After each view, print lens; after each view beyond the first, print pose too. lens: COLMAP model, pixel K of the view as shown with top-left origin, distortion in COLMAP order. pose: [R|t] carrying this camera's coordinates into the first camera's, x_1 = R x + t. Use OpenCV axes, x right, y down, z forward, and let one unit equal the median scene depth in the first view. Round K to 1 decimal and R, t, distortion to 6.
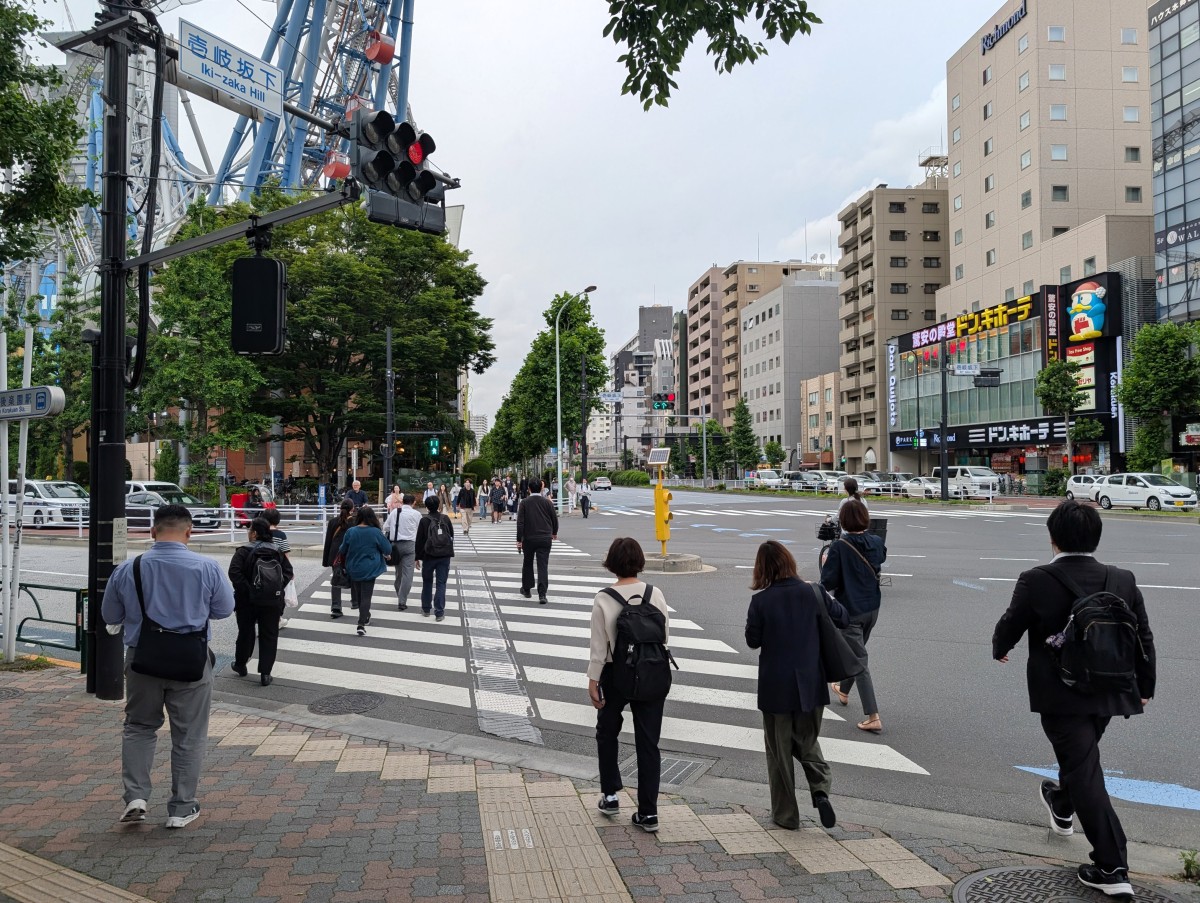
lens RADIAL K [[859.3, 0, 603.4], [0, 859.3, 447.1], [0, 0, 1]] dist [0.020582, -0.018156]
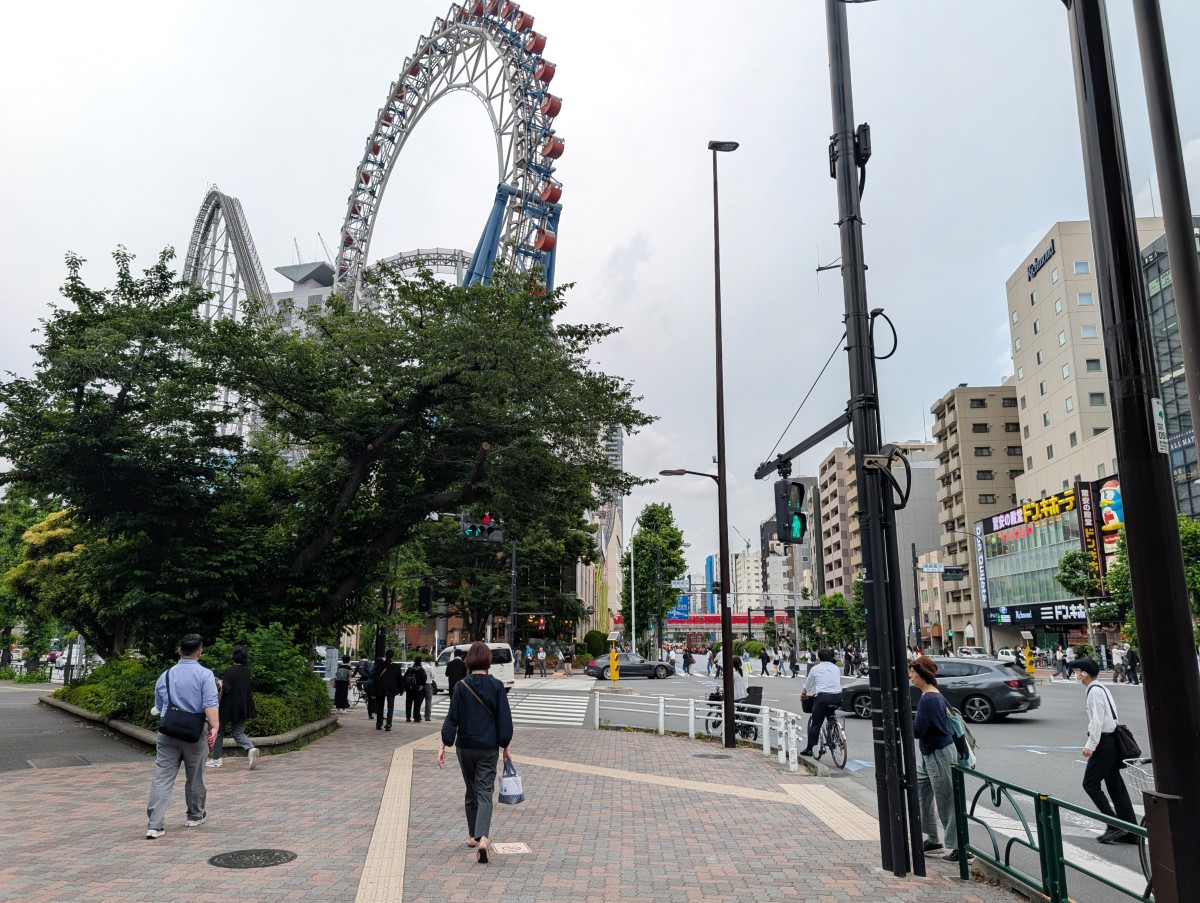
lens RADIAL K [[859.3, 0, 594.3], [0, 859.3, 453.6], [0, 0, 1]] dist [0.020582, -0.018156]
pose [[0.981192, -0.030849, -0.190552, 0.068282], [-0.004828, 0.982917, -0.183987, -0.006477], [0.192973, 0.181446, 0.964281, -0.170108]]
